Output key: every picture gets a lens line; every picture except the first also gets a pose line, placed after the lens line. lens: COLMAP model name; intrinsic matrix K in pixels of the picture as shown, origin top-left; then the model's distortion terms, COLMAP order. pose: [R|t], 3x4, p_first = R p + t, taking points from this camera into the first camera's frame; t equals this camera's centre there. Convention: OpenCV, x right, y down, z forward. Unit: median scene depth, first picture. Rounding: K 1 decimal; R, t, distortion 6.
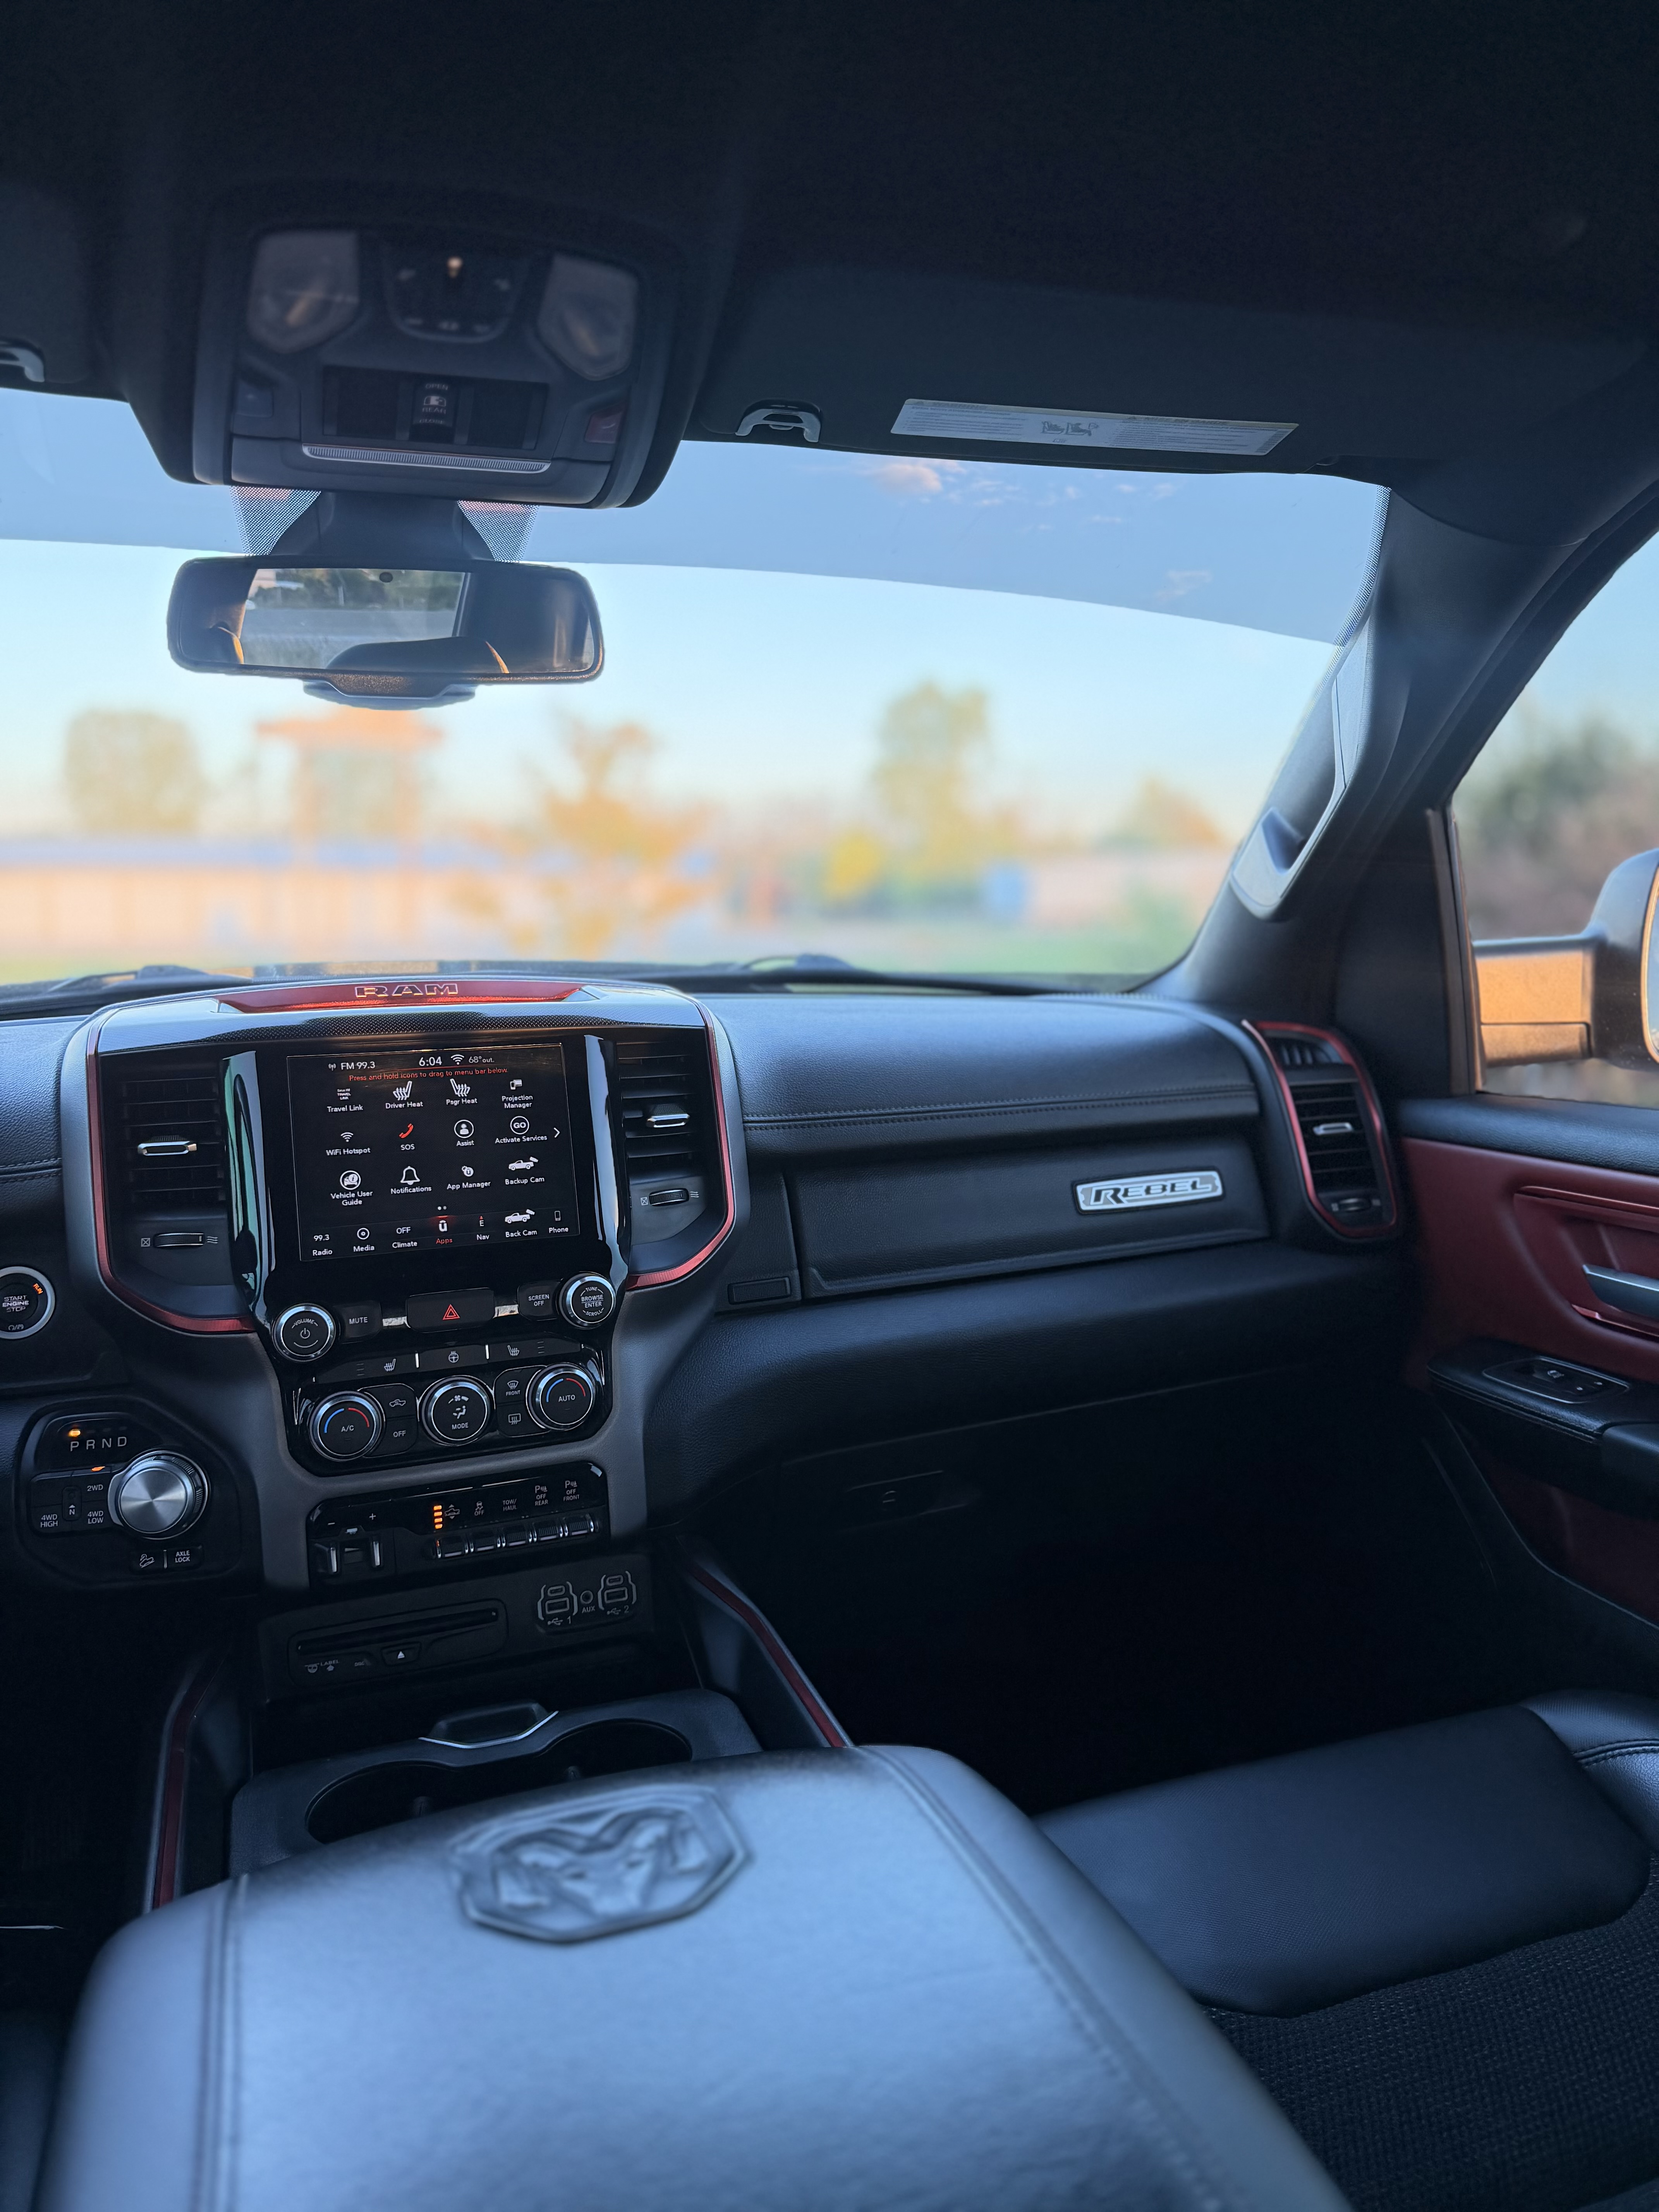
lens RADIAL K [[1544.5, 0, 823.5], [0, 1544.5, 1112.1], [0, 0, 1]] dist [0.185357, -0.385193]
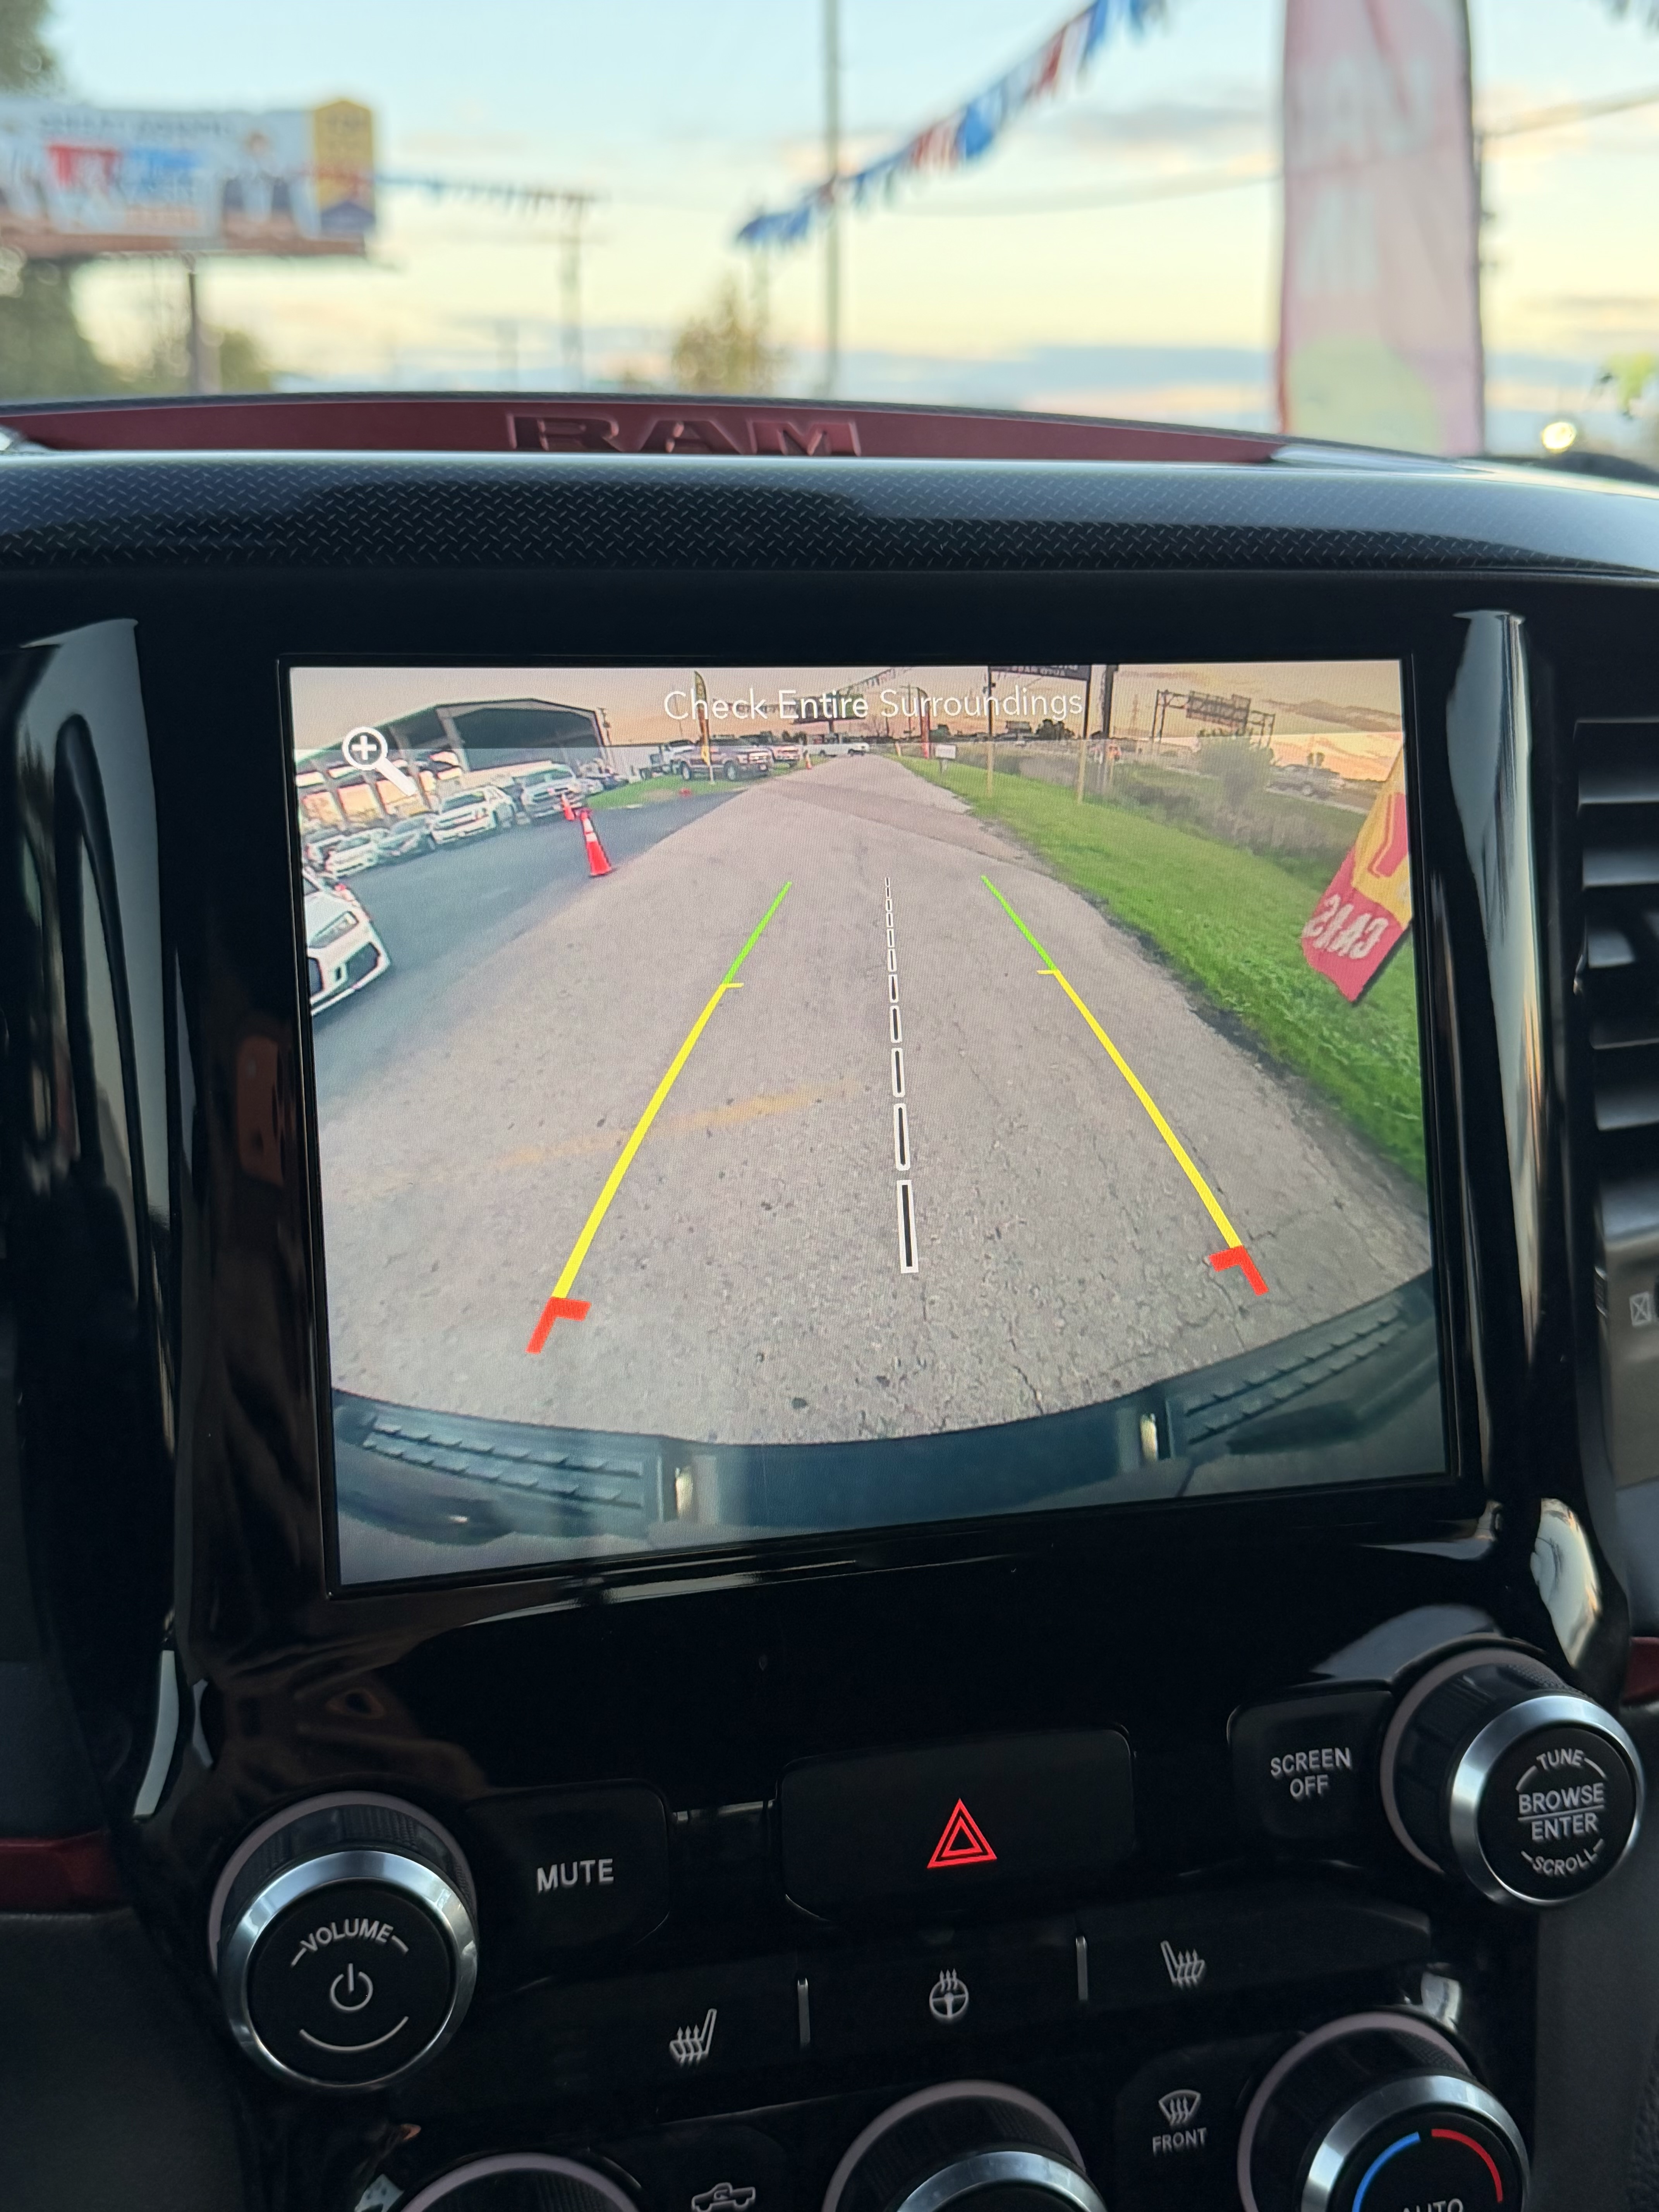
lens RADIAL K [[2267.0, 0, 829.5], [0, 2267.0, 1106.0], [0, 0, 1]] dist [-0.002466, -0.012365]
pose [[0.995815, 0.057740, -0.070847, -0.238873], [-0.047631, 0.989440, 0.136894, -0.019728], [0.078003, -0.132947, 0.988049, 0.685315]]
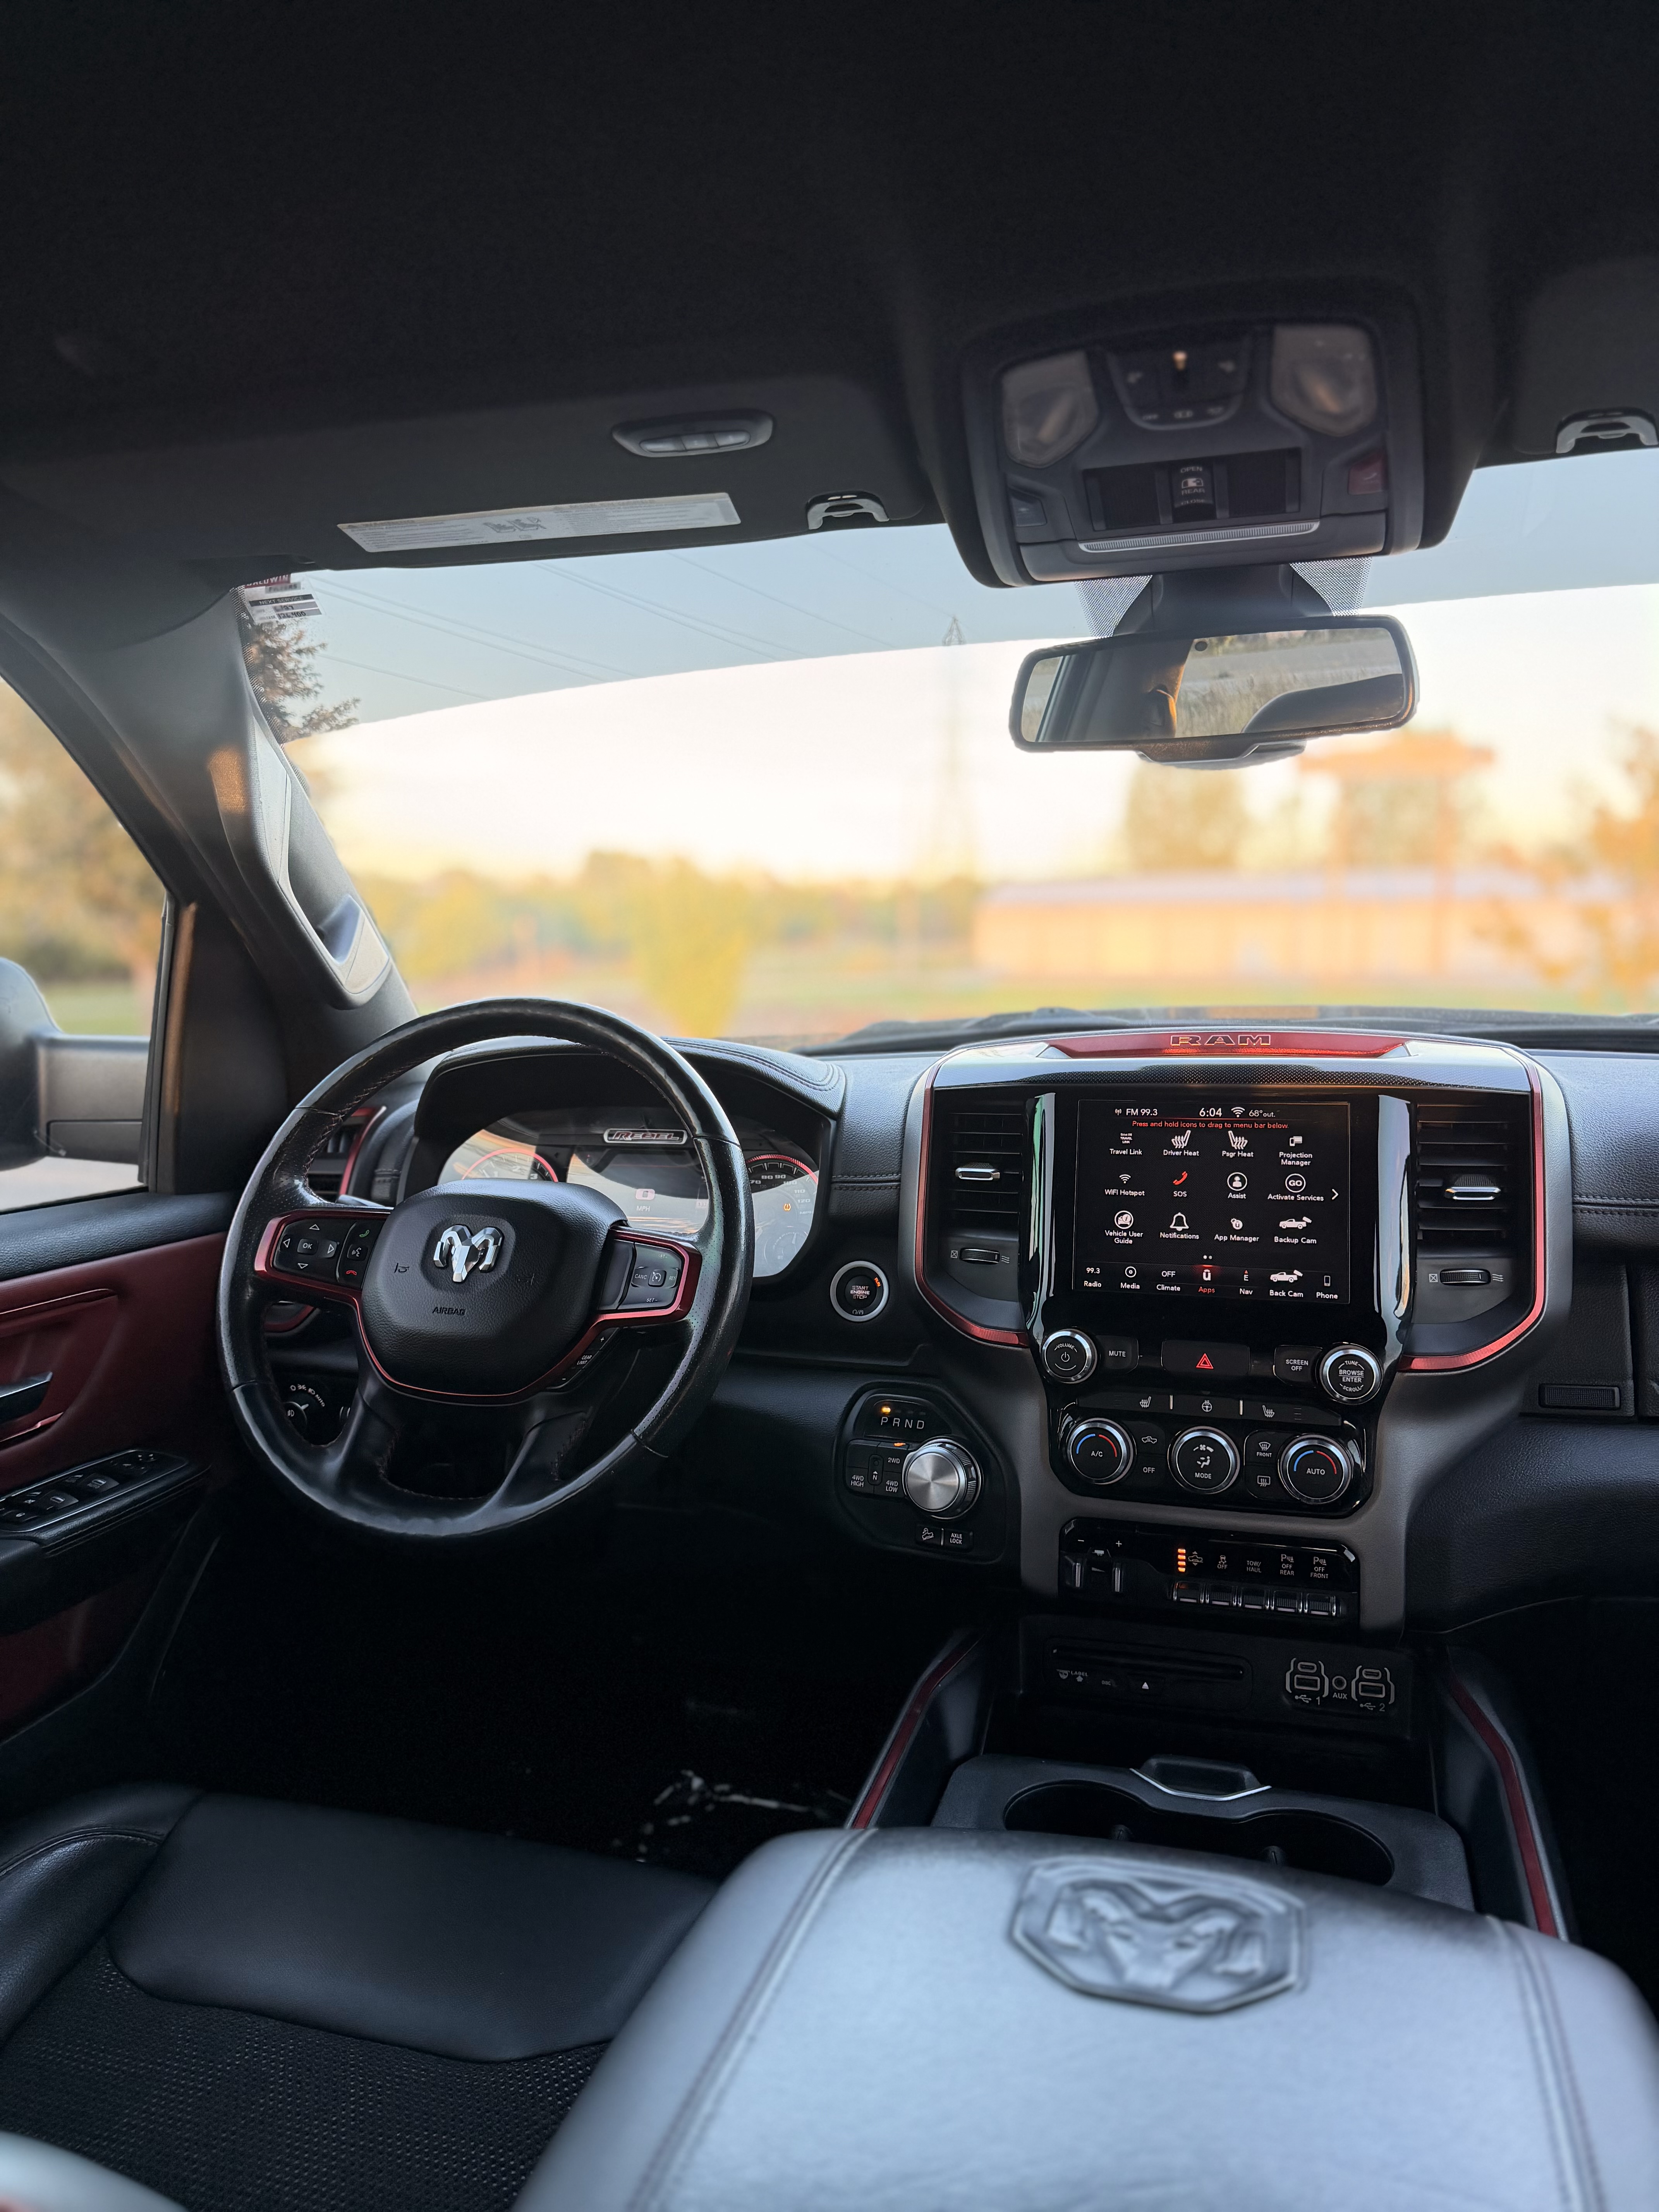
lens RADIAL K [[1544.5, 0, 823.5], [0, 1544.5, 1112.1], [0, 0, 1]] dist [0.185357, -0.385193]
pose [[0.811598, 0.067598, -0.580293, 0.137209], [-0.079118, 0.996850, 0.005468, -0.018649], [0.578835, 0.041473, 0.814390, 0.024718]]
